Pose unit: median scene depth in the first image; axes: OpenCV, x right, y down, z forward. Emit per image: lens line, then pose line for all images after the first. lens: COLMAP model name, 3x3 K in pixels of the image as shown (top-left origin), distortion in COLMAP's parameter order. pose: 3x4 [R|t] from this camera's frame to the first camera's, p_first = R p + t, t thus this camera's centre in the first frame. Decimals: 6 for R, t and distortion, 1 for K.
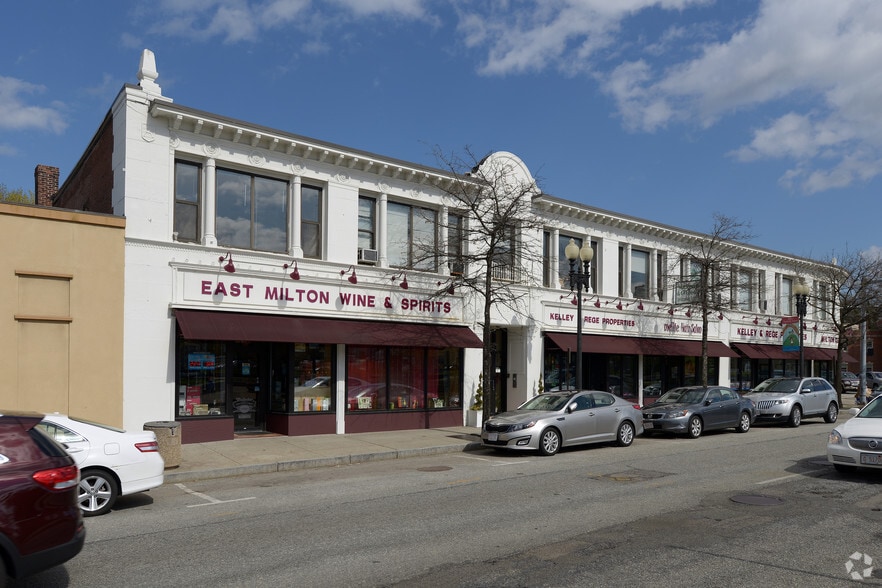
lens RADIAL K [[909.9, 0, 439.9], [0, 909.9, 296.1], [0, 0, 1]] dist [0.108432, 0.000000]
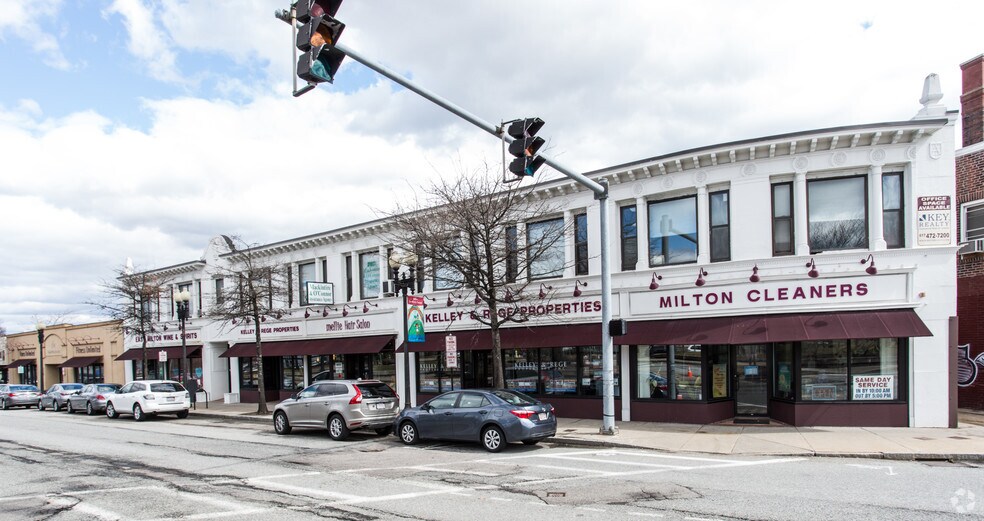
lens RADIAL K [[636.7, 0, 462.2], [0, 636.7, 337.2], [0, 0, 1]] dist [-0.004609, 0.006156]
pose [[0.138736, -0.054625, -0.988822, 0.539804], [0.092111, 0.994861, -0.042035, 0.048491], [0.986036, -0.085250, 0.143055, 0.603721]]
